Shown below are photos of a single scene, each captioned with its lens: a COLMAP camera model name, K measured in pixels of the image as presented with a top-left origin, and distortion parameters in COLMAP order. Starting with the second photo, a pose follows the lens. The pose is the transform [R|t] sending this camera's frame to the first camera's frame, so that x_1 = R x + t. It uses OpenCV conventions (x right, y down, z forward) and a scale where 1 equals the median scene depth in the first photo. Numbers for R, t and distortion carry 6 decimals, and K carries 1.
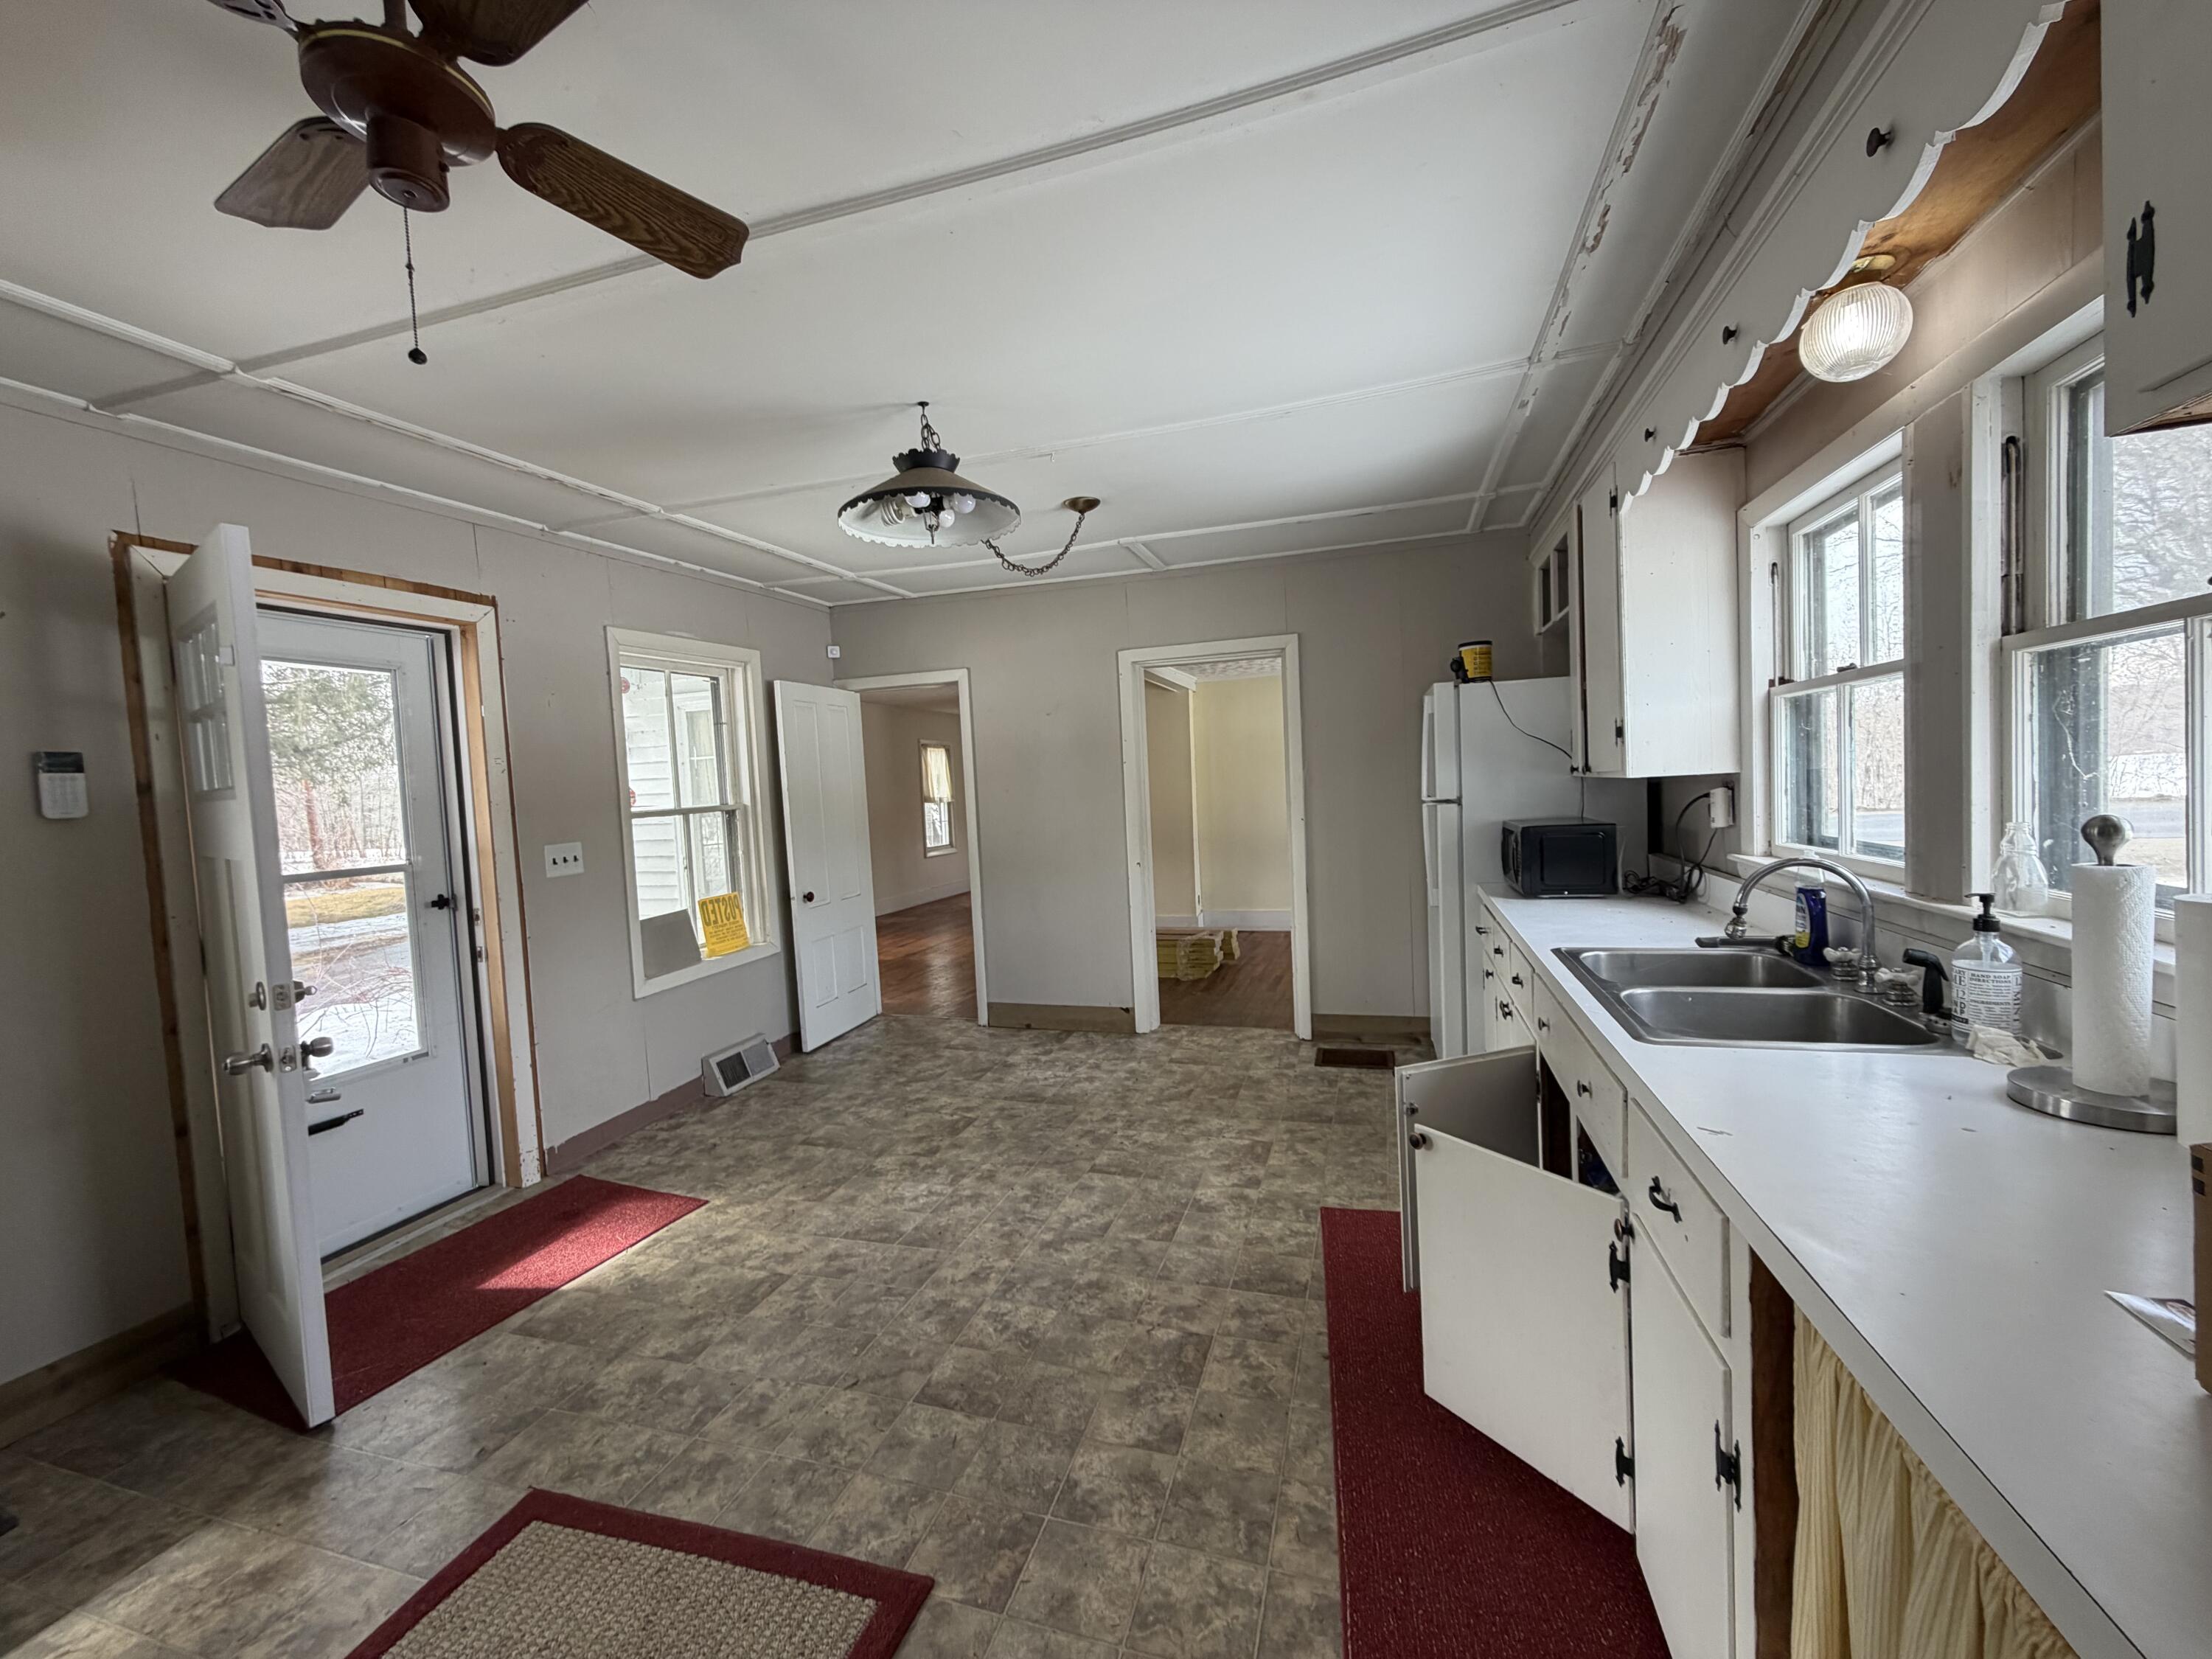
lens RADIAL K [[877.7, 0, 1102.7], [0, 877.7, 832.0], [0, 0, 1]] dist [-0.000158, -0.000003]
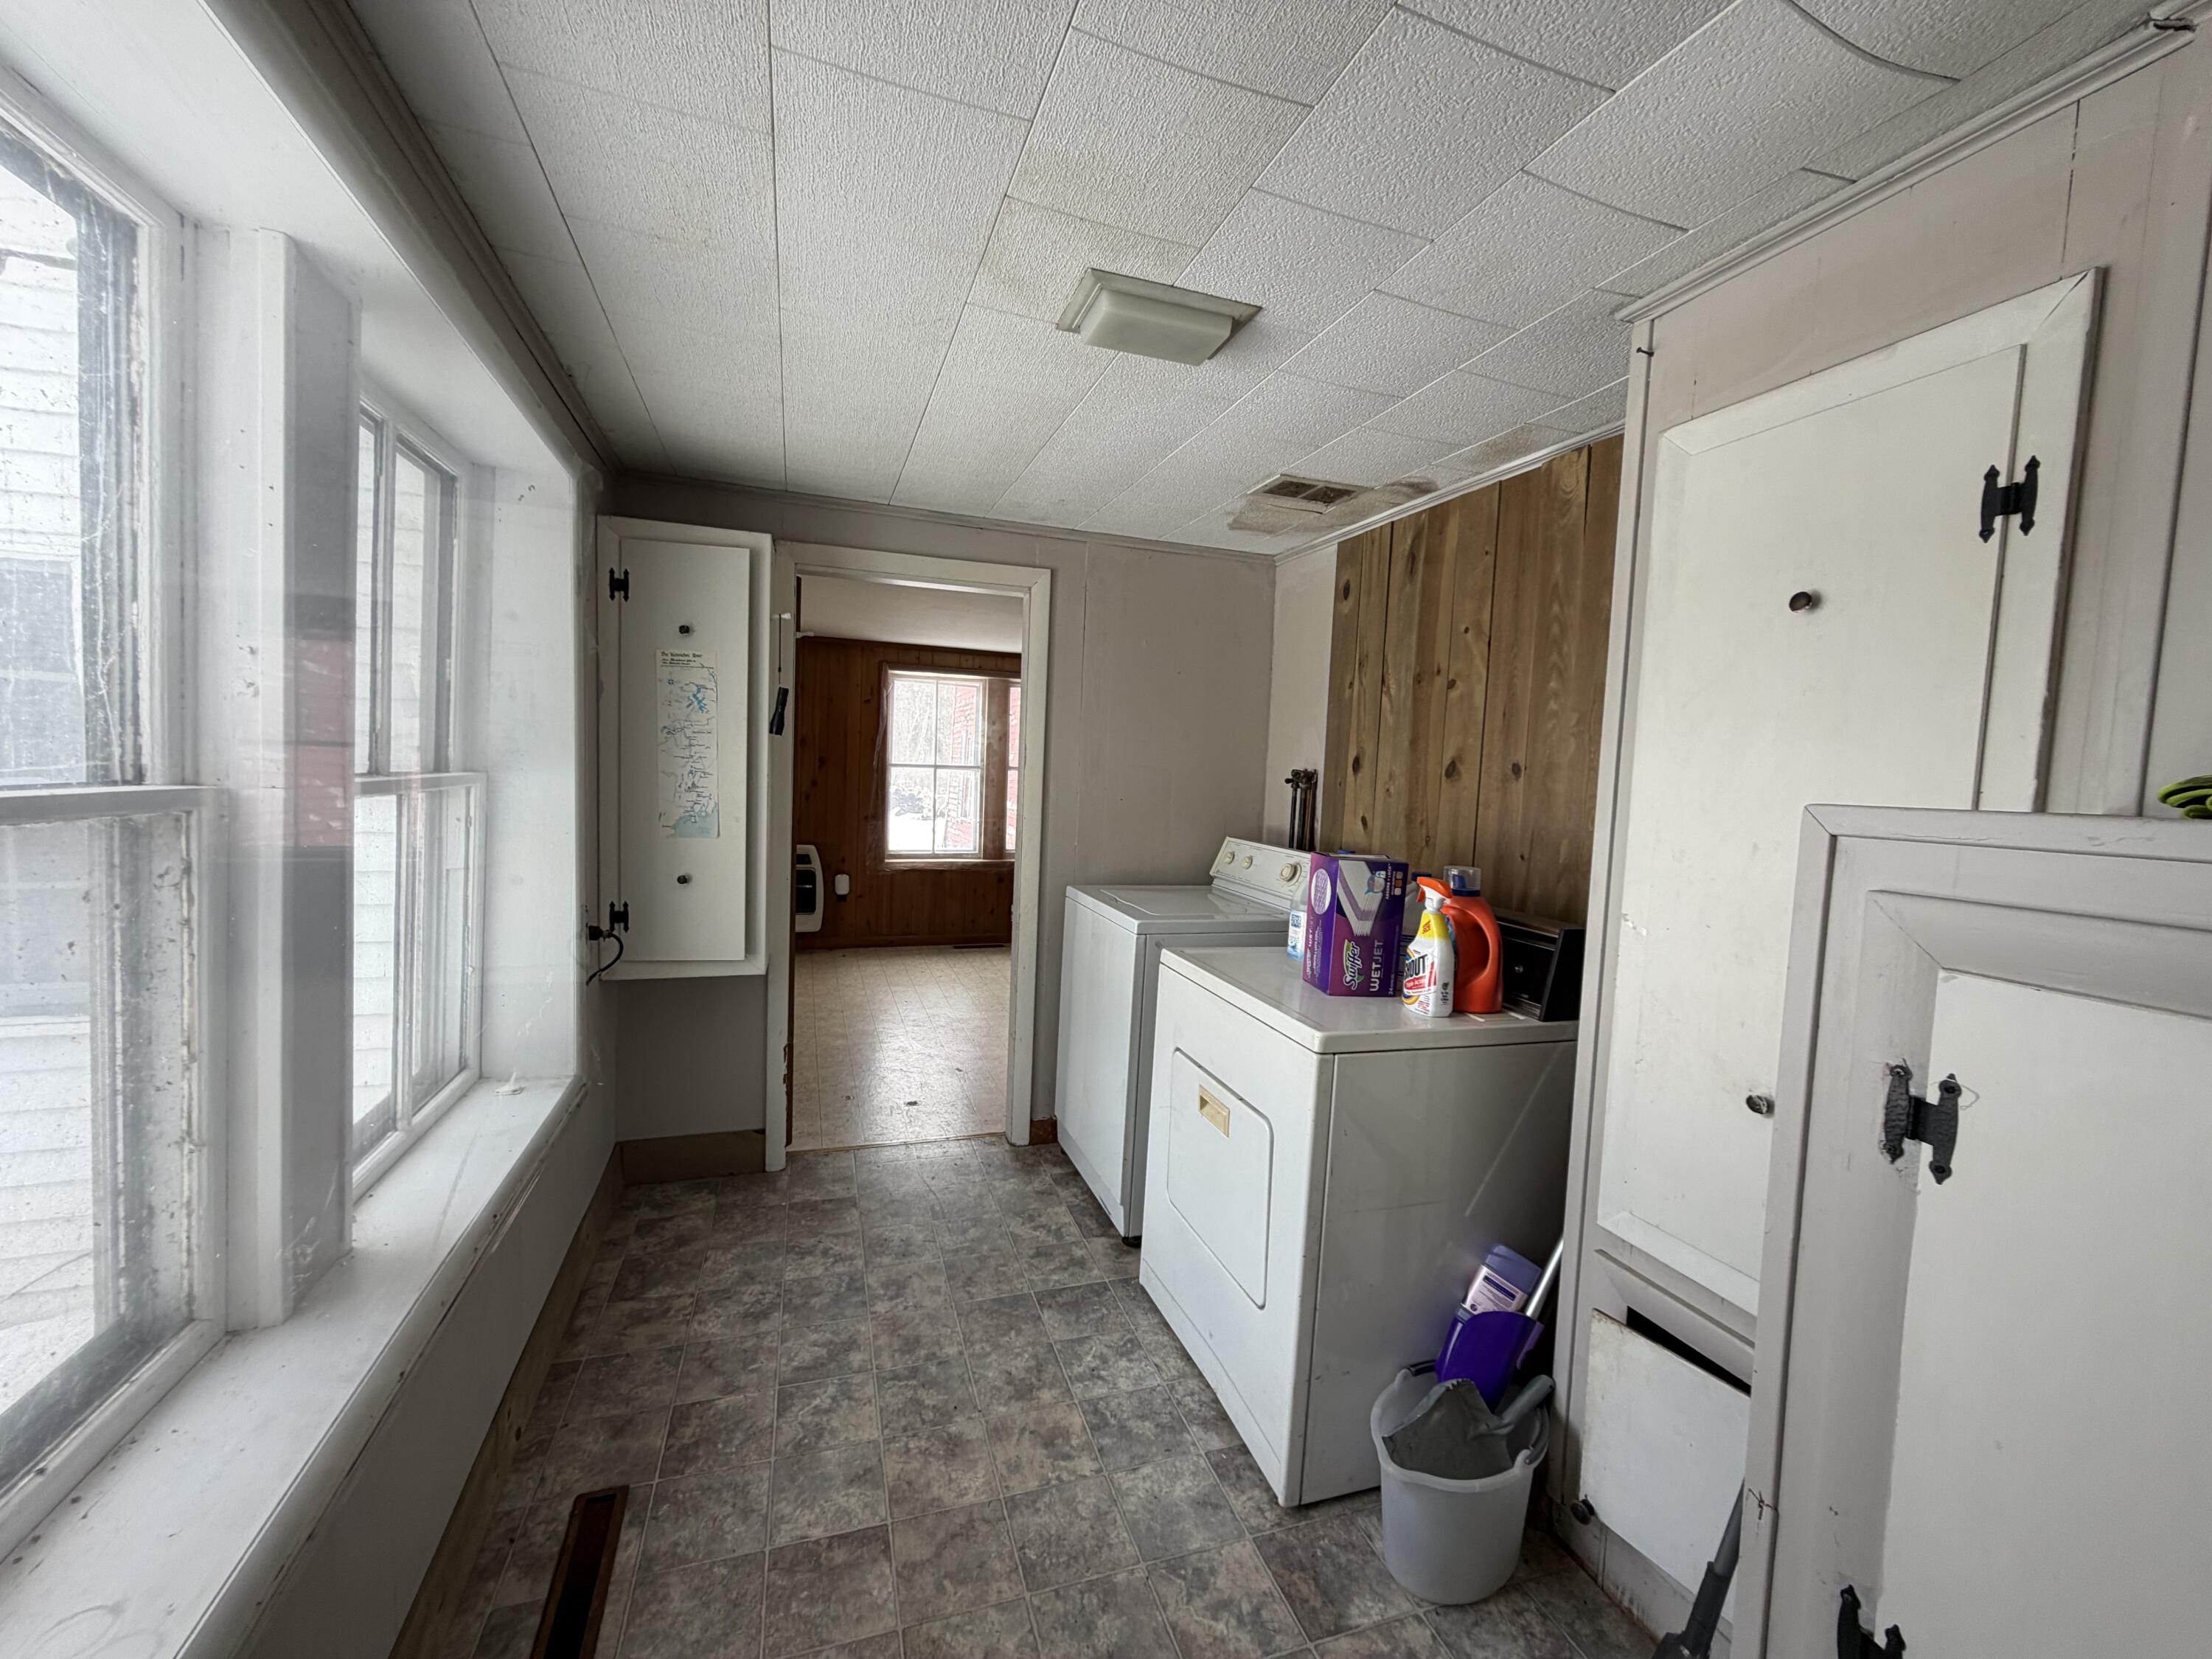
lens RADIAL K [[877.7, 0, 1104.5], [0, 877.7, 824.0], [0, 0, 1]] dist [-0.000158, -0.000003]
pose [[-0.808036, 0.046759, -0.587275, 0.179410], [-0.032036, 0.991883, 0.123052, -0.086455], [0.588261, 0.118245, -0.799979, 1.611887]]
